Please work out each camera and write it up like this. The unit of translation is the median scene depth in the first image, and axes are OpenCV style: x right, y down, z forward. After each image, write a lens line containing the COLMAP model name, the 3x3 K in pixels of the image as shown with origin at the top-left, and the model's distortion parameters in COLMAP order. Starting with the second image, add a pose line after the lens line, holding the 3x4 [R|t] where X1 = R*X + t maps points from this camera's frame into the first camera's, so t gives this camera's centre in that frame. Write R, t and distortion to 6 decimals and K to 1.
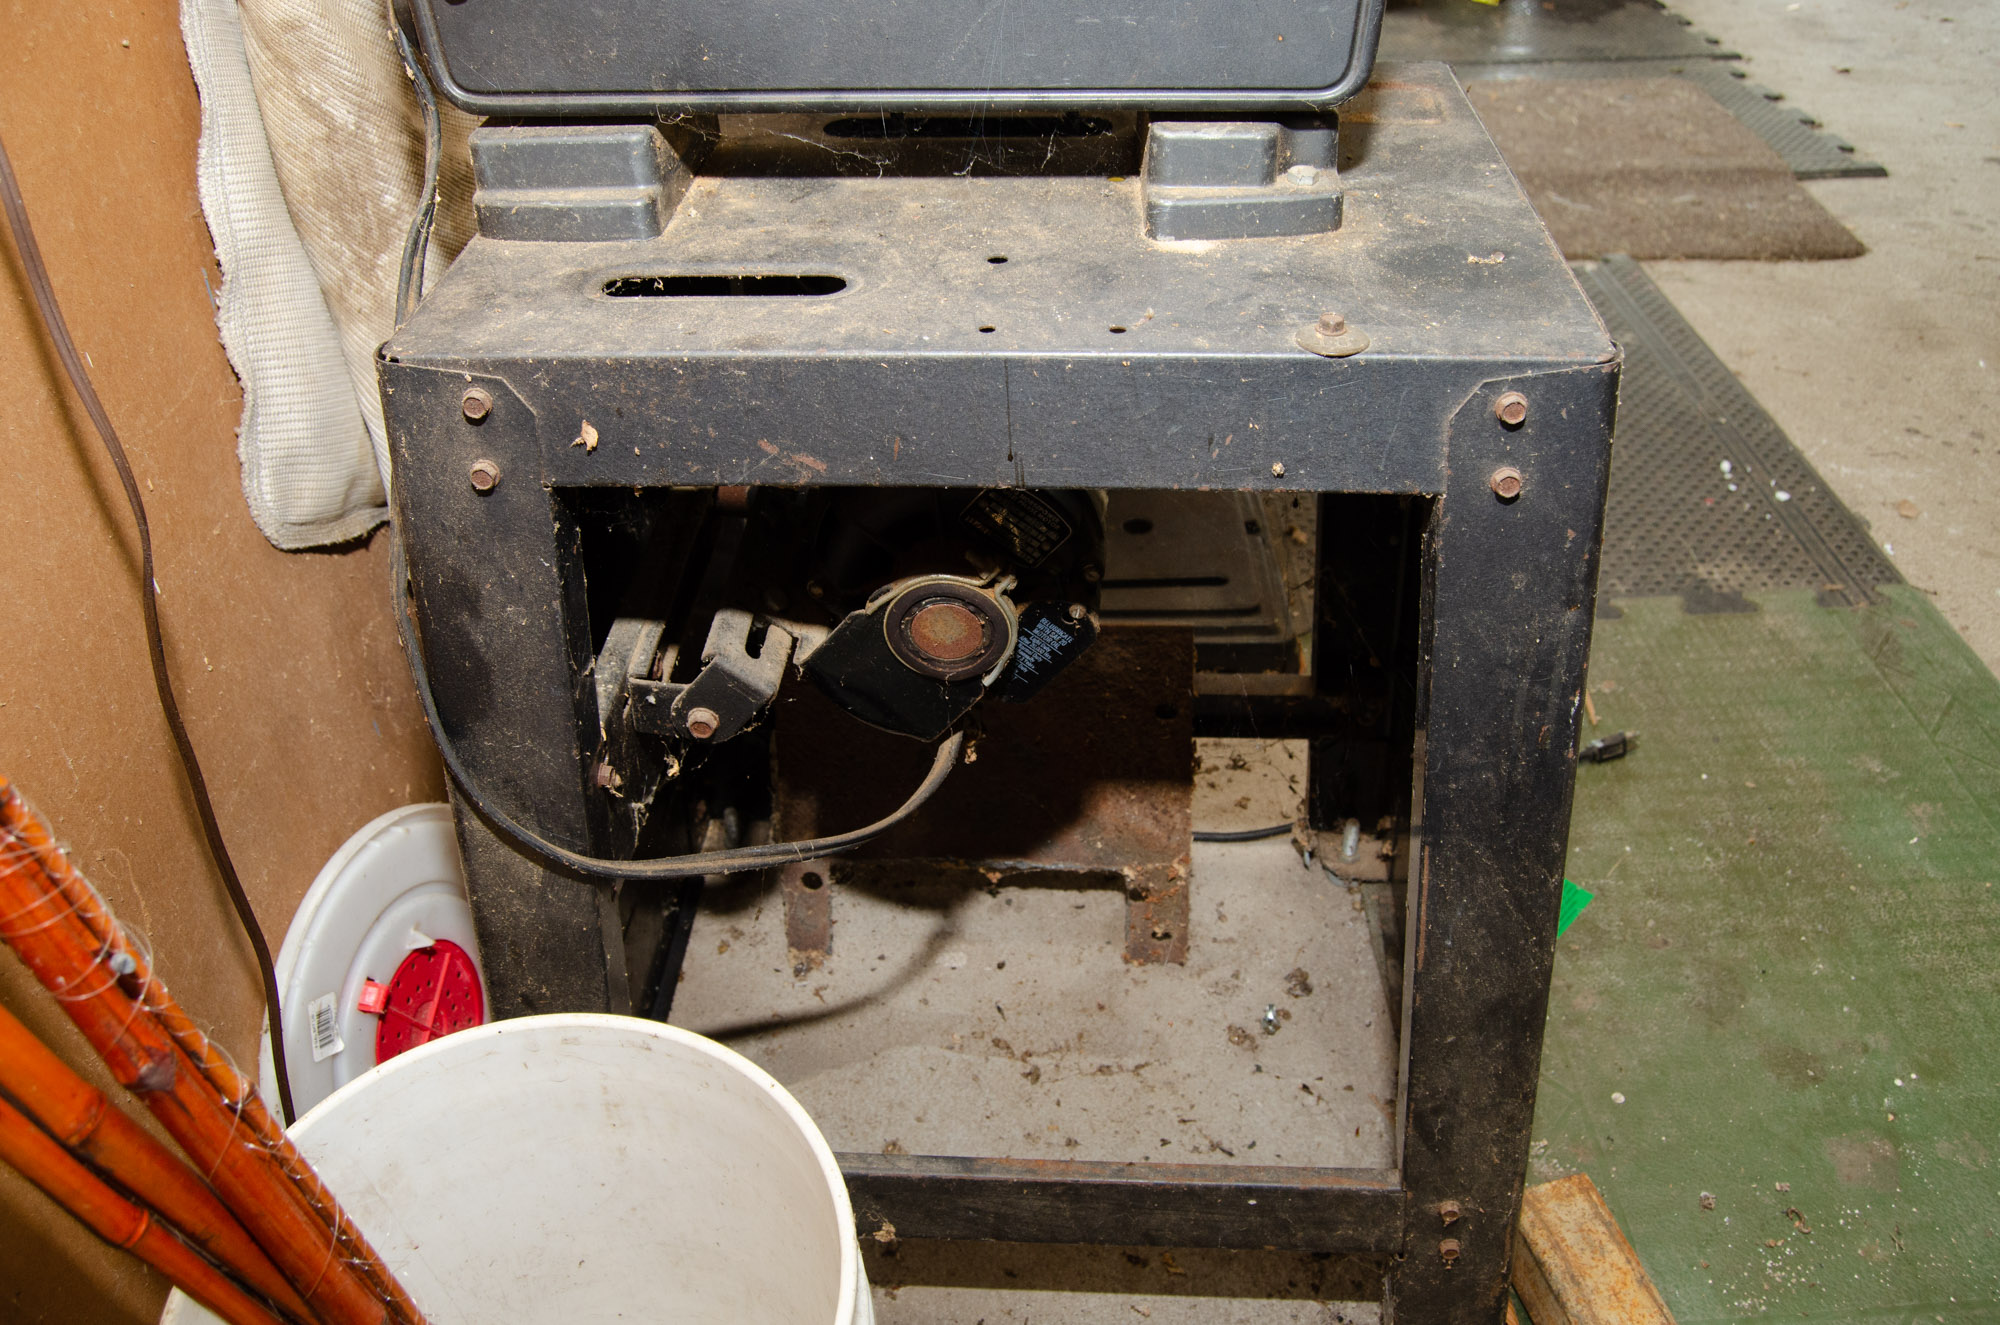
lens RADIAL K [[1533.2, 0, 999.8], [0, 1533.2, 684.1], [0, 0, 1]] dist [-0.095349, 0.038454]
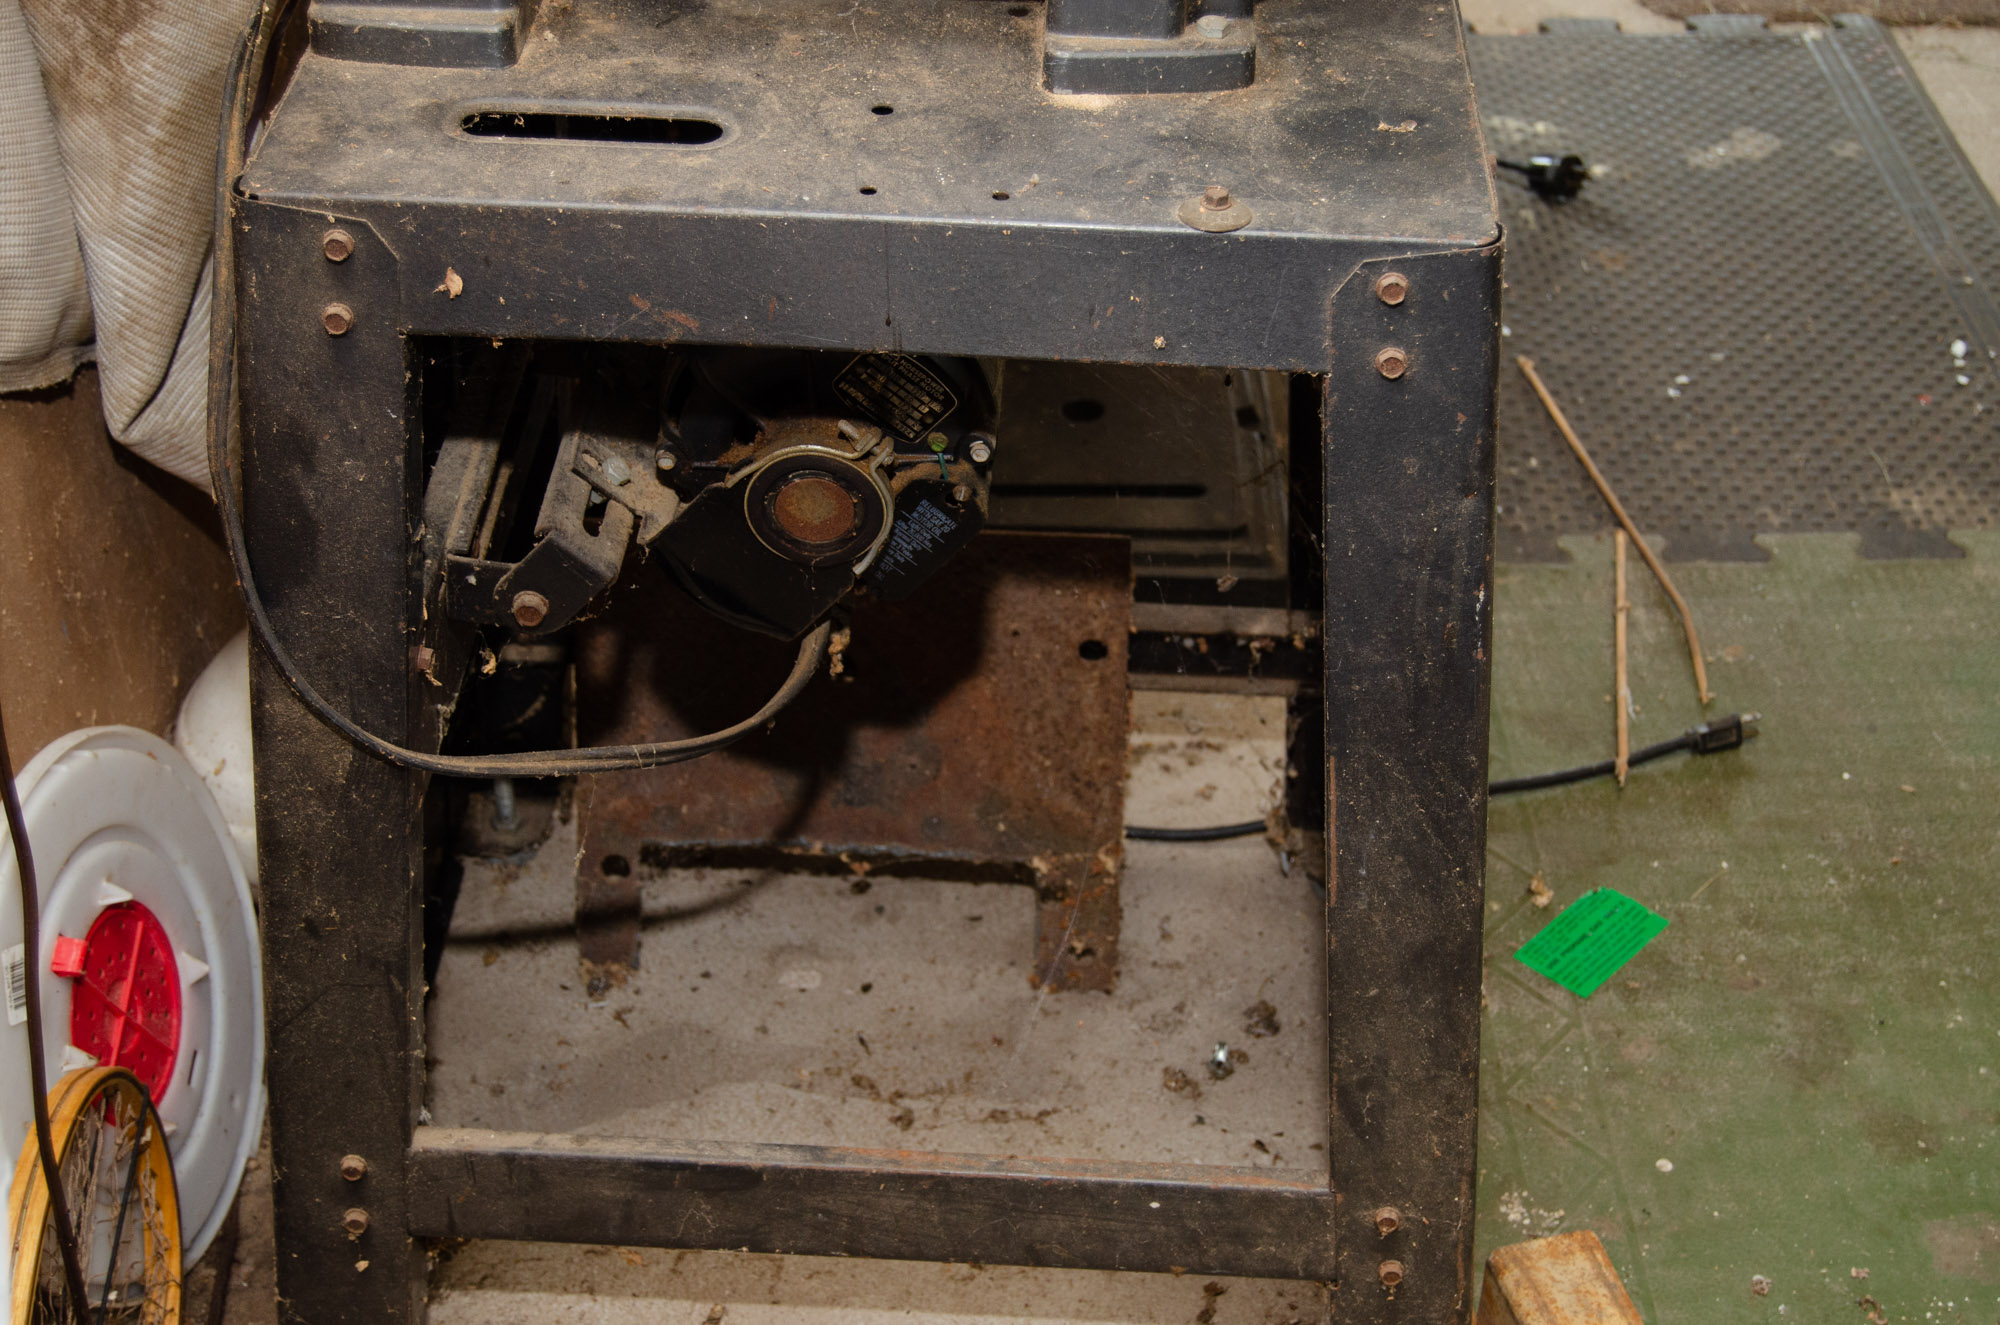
lens RADIAL K [[2887.9, 0, 1002.6], [0, 2887.9, 682.0], [0, 0, 1]] dist [-0.048585, 0.000000]
pose [[0.998755, 0.029820, 0.039981, 0.009284], [-0.029348, 0.999493, -0.012322, 0.073436], [-0.040328, 0.011133, 0.999124, -0.603579]]
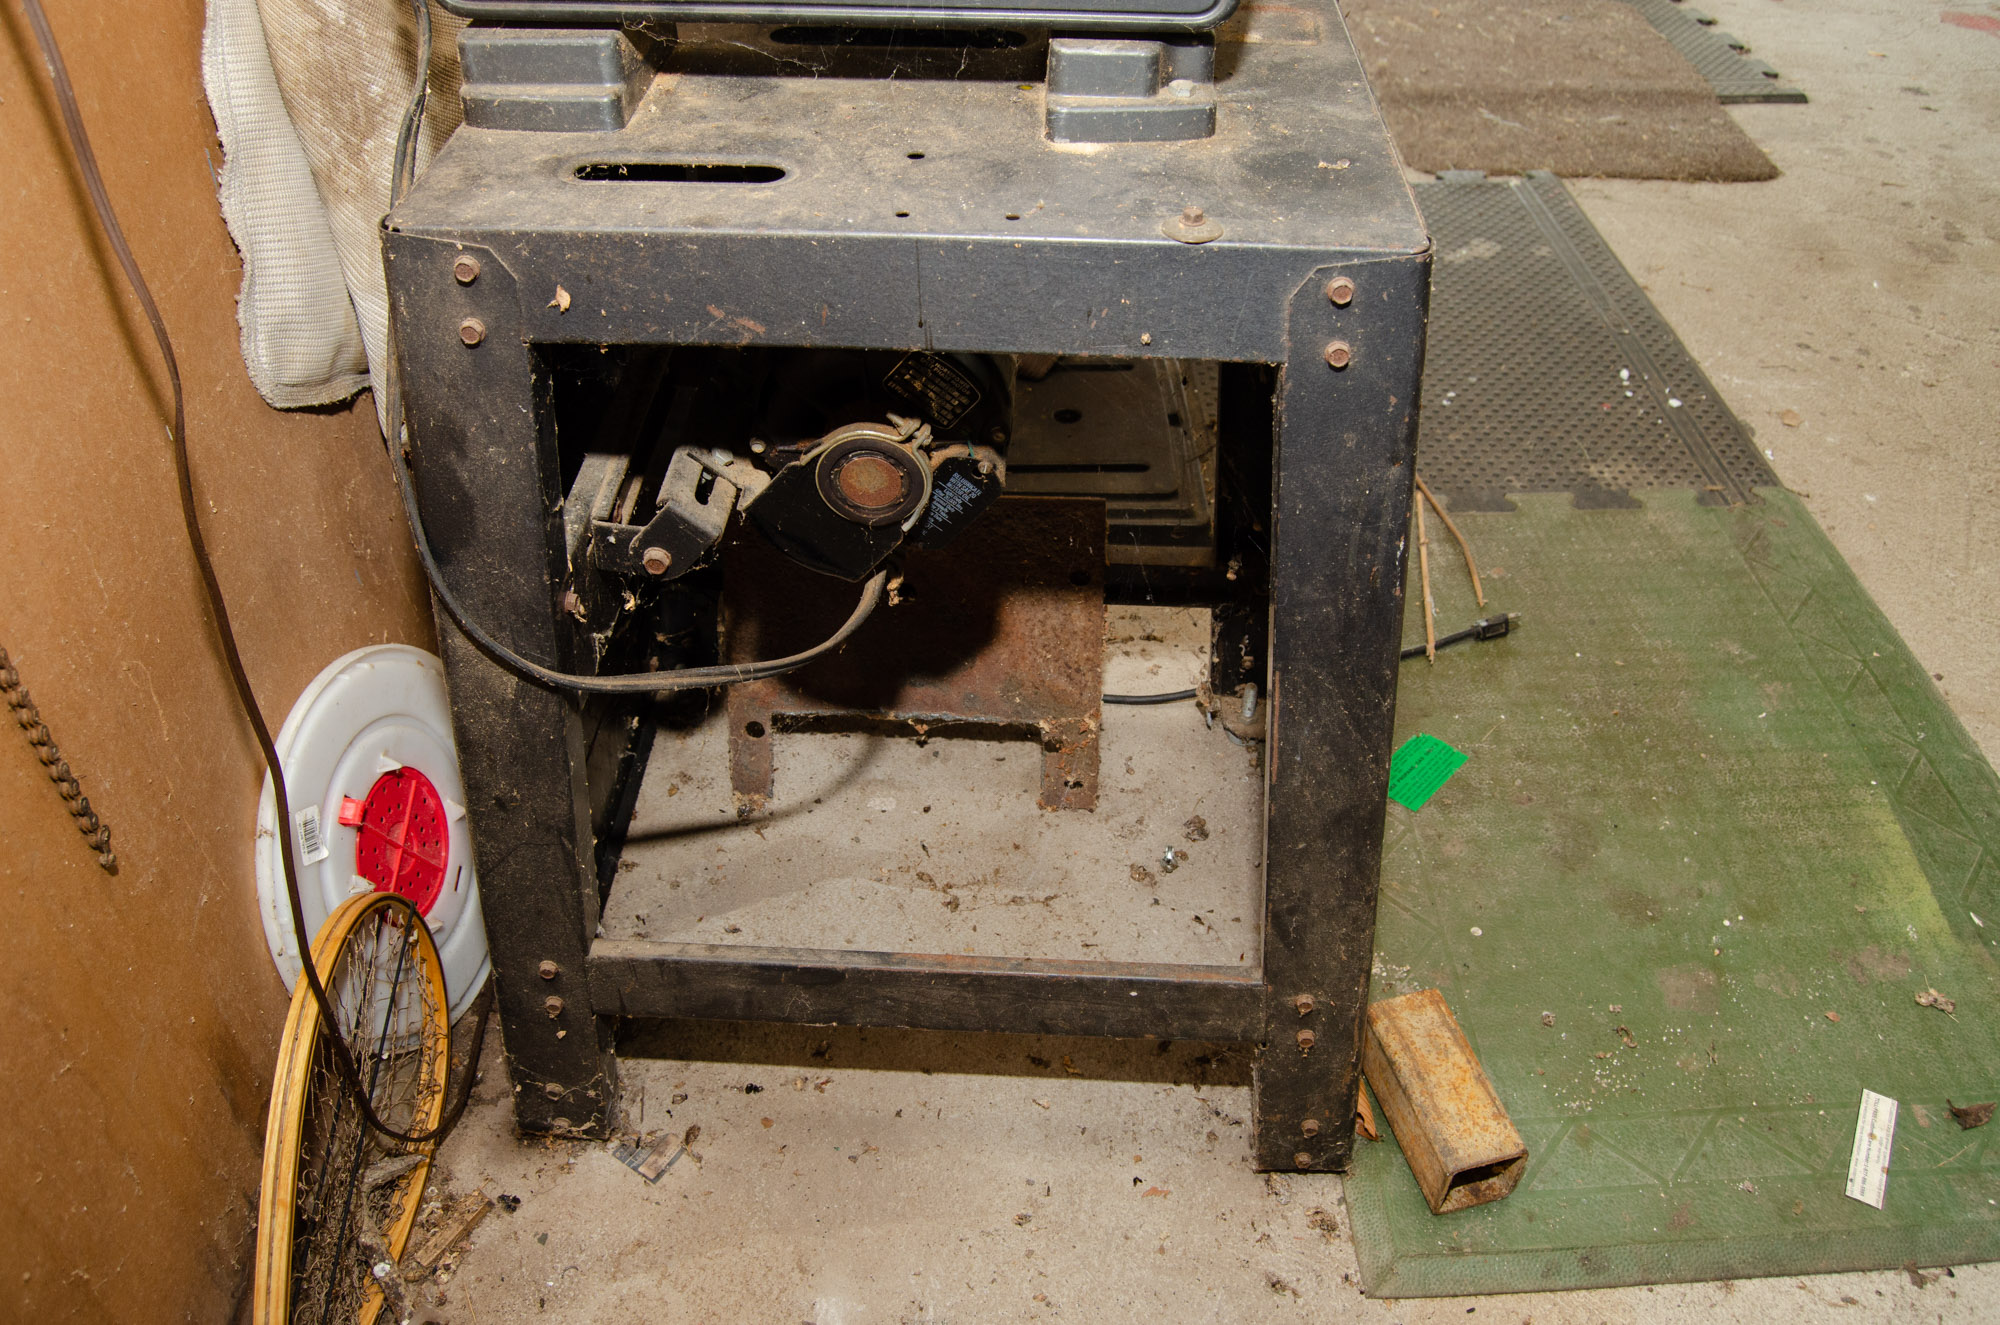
lens RADIAL K [[1533.2, 0, 997.3], [0, 1533.2, 675.1], [0, 0, 1]] dist [-0.095349, 0.038454]
pose [[0.999437, 0.016795, 0.029060, 0.025934], [-0.018315, 0.998434, 0.052852, 0.042202], [-0.028127, -0.053354, 0.998179, -0.137694]]
